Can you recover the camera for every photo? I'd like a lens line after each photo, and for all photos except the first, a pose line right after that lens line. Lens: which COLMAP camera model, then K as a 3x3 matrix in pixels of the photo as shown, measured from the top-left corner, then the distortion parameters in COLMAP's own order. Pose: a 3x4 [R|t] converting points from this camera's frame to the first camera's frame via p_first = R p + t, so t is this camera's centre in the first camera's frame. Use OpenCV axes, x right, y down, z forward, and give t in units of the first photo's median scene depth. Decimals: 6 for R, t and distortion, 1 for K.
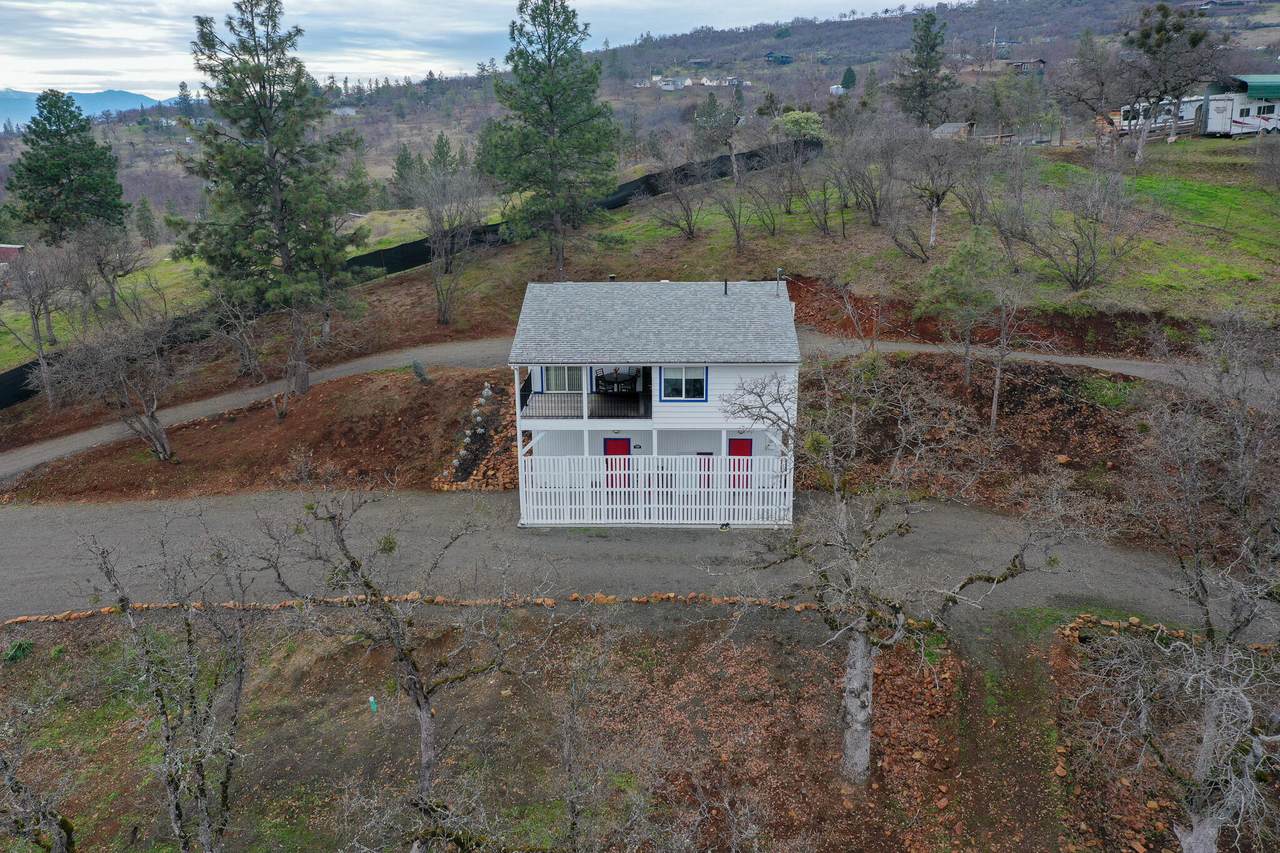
lens RADIAL K [[1010.0, 0, 640.3], [0, 1010.0, 428.0], [0, 0, 1]] dist [0.017313, 0.009809]
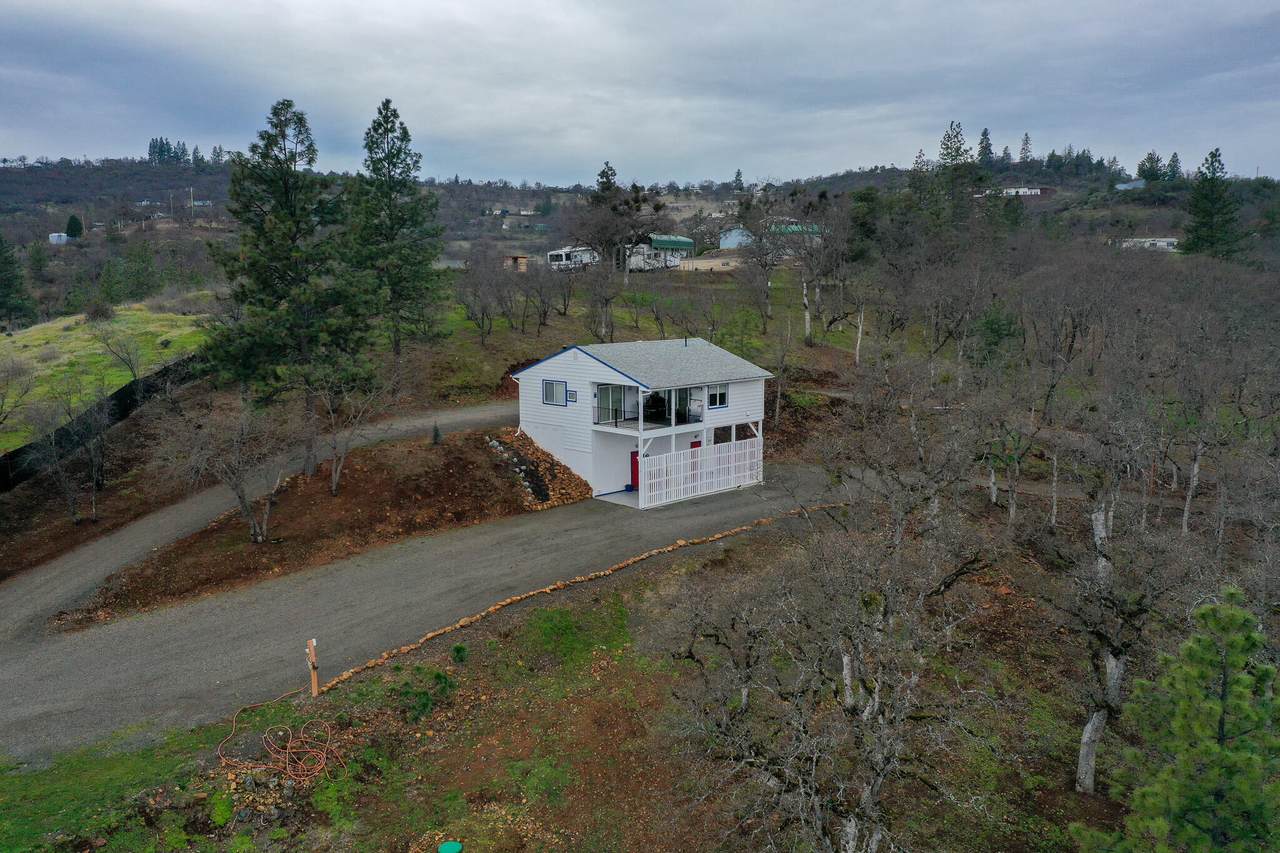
lens RADIAL K [[1010.0, 0, 635.0], [0, 1010.0, 421.0], [0, 0, 1]] dist [0.017313, 0.009809]
pose [[0.684020, -0.090793, 0.723791, -0.995026], [0.203074, 0.976701, -0.069397, 0.063631], [-0.700627, 0.194452, 0.686521, 0.023633]]
